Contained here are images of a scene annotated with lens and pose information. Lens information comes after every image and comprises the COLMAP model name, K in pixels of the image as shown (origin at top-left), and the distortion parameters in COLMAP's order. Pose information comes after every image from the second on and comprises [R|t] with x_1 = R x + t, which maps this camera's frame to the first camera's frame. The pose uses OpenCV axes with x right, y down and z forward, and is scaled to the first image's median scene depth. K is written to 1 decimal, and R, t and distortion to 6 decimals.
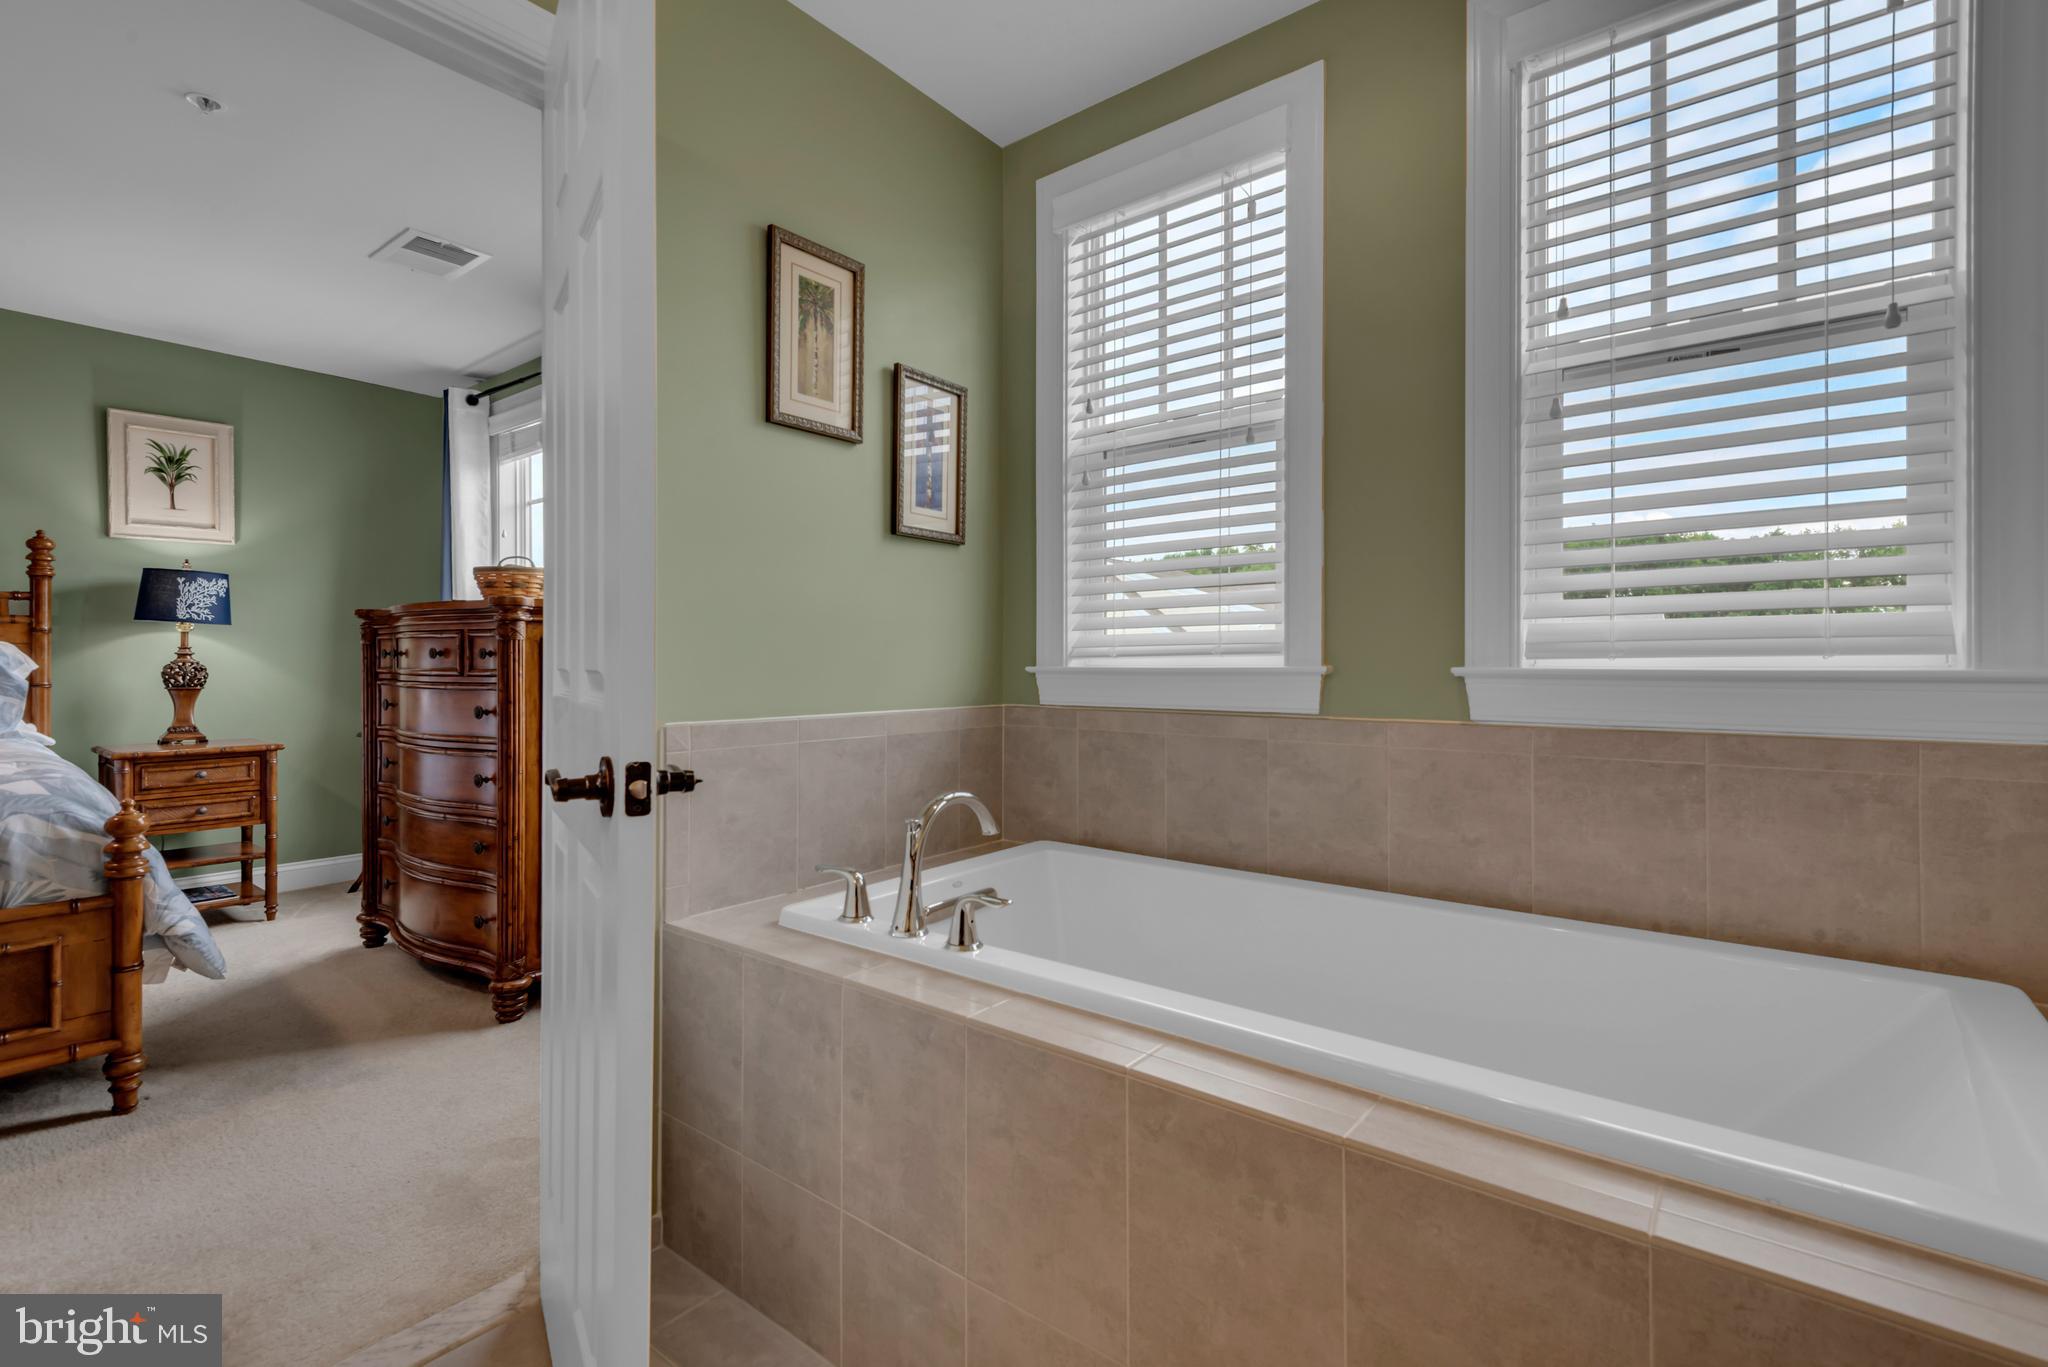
lens RADIAL K [[961.4, 0, 1037.6], [0, 961.4, 667.2], [0, 0, 1]] dist [0.006187, -0.002658]
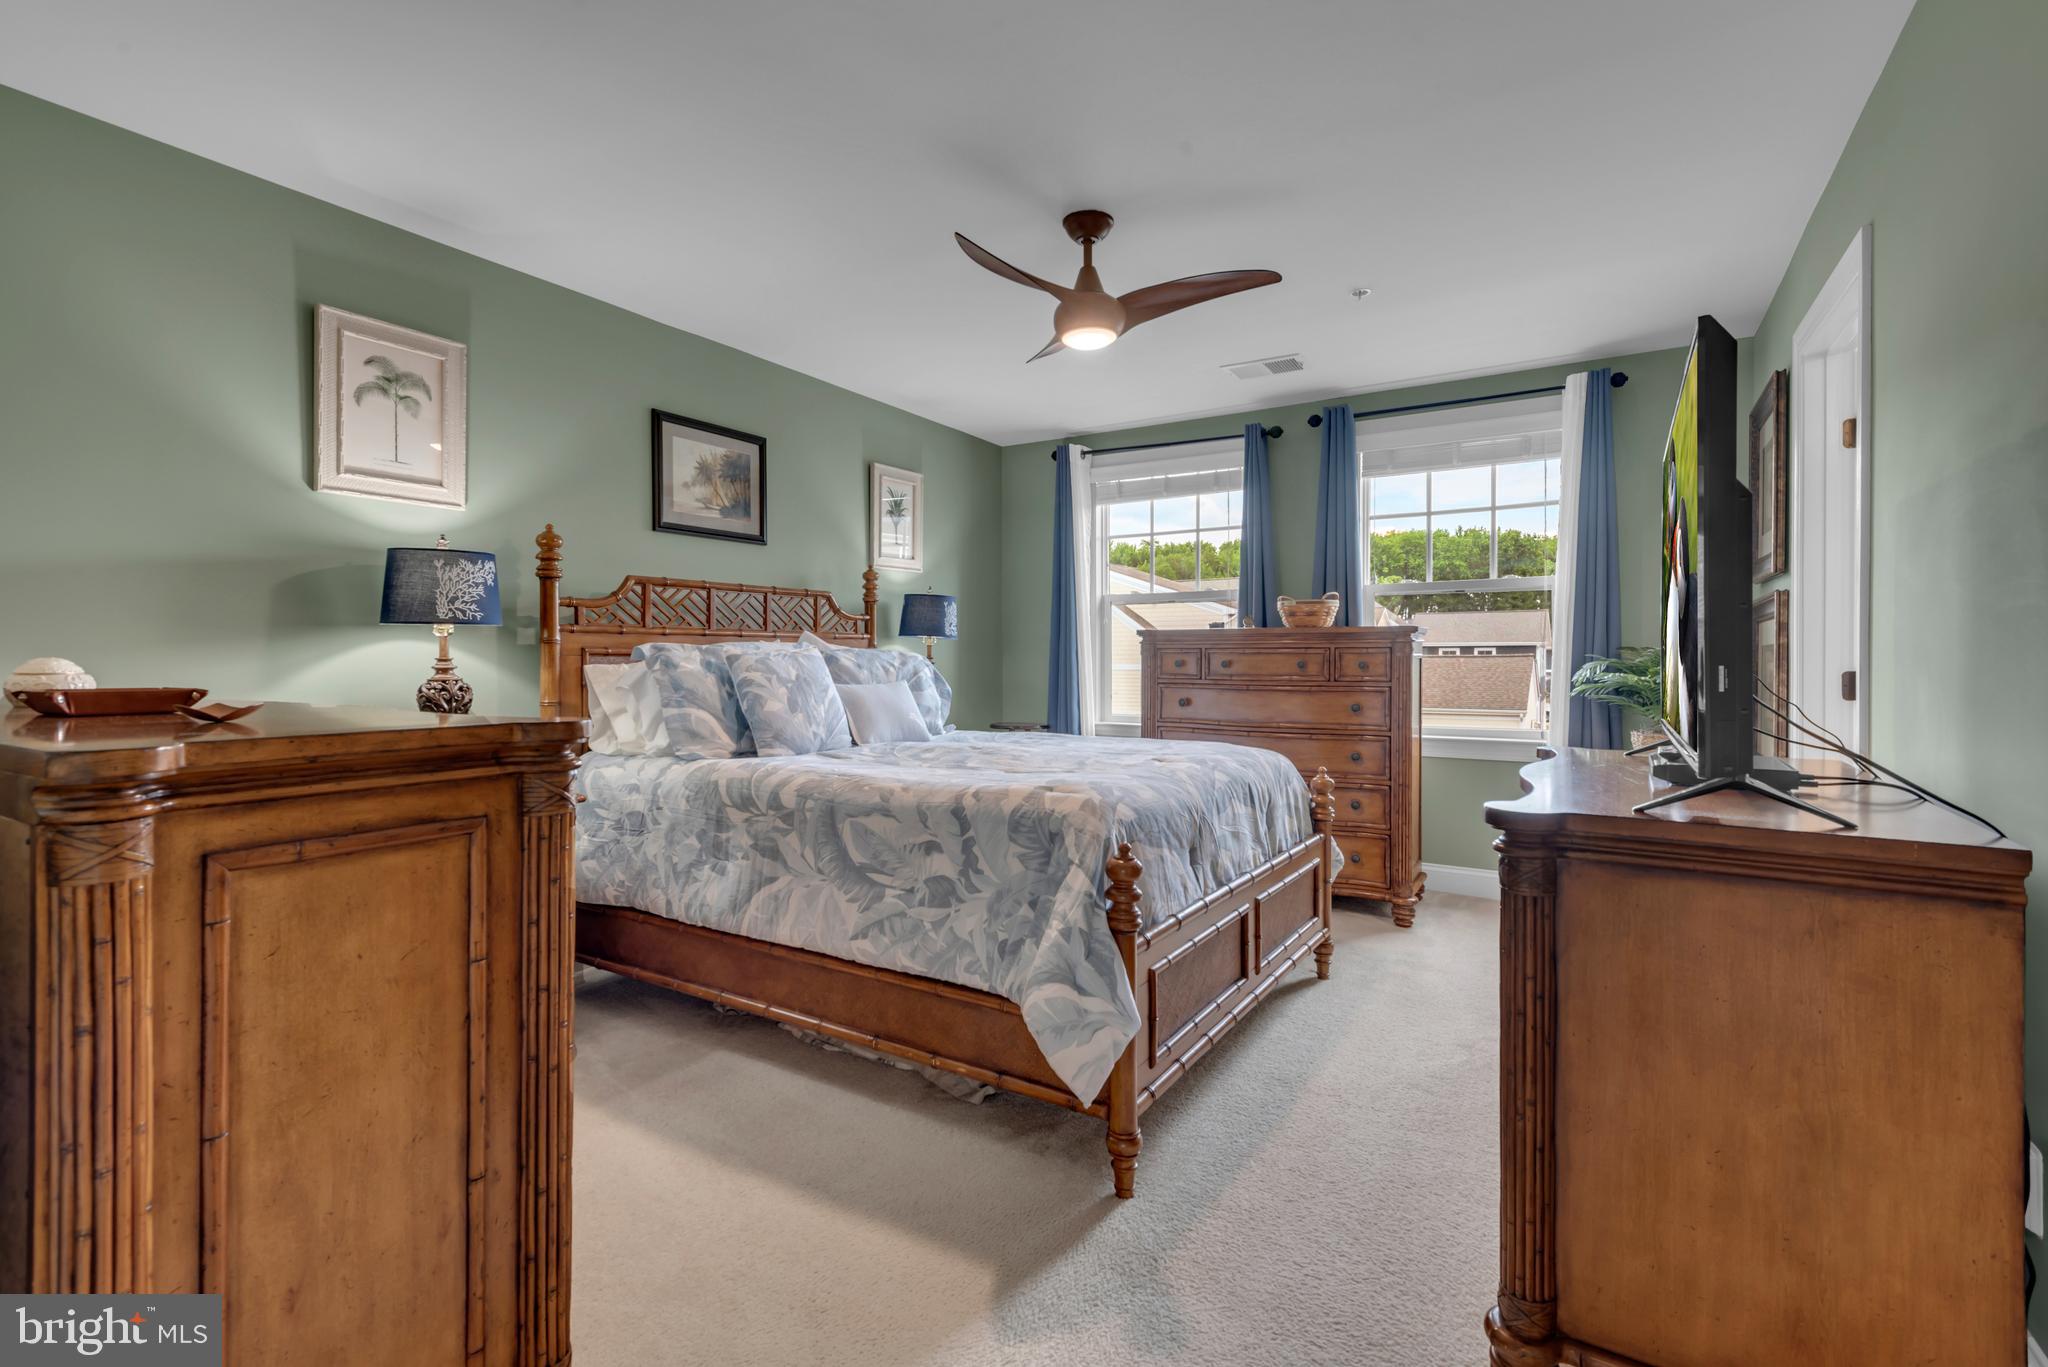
lens RADIAL K [[961.4, 0, 1004.6], [0, 961.4, 649.4], [0, 0, 1]] dist [0.006187, -0.002658]
pose [[0.988538, -0.008651, 0.150722, -0.589781], [0.011483, 0.999773, -0.017933, -0.010579], [-0.150532, 0.019458, 0.988414, 0.257611]]
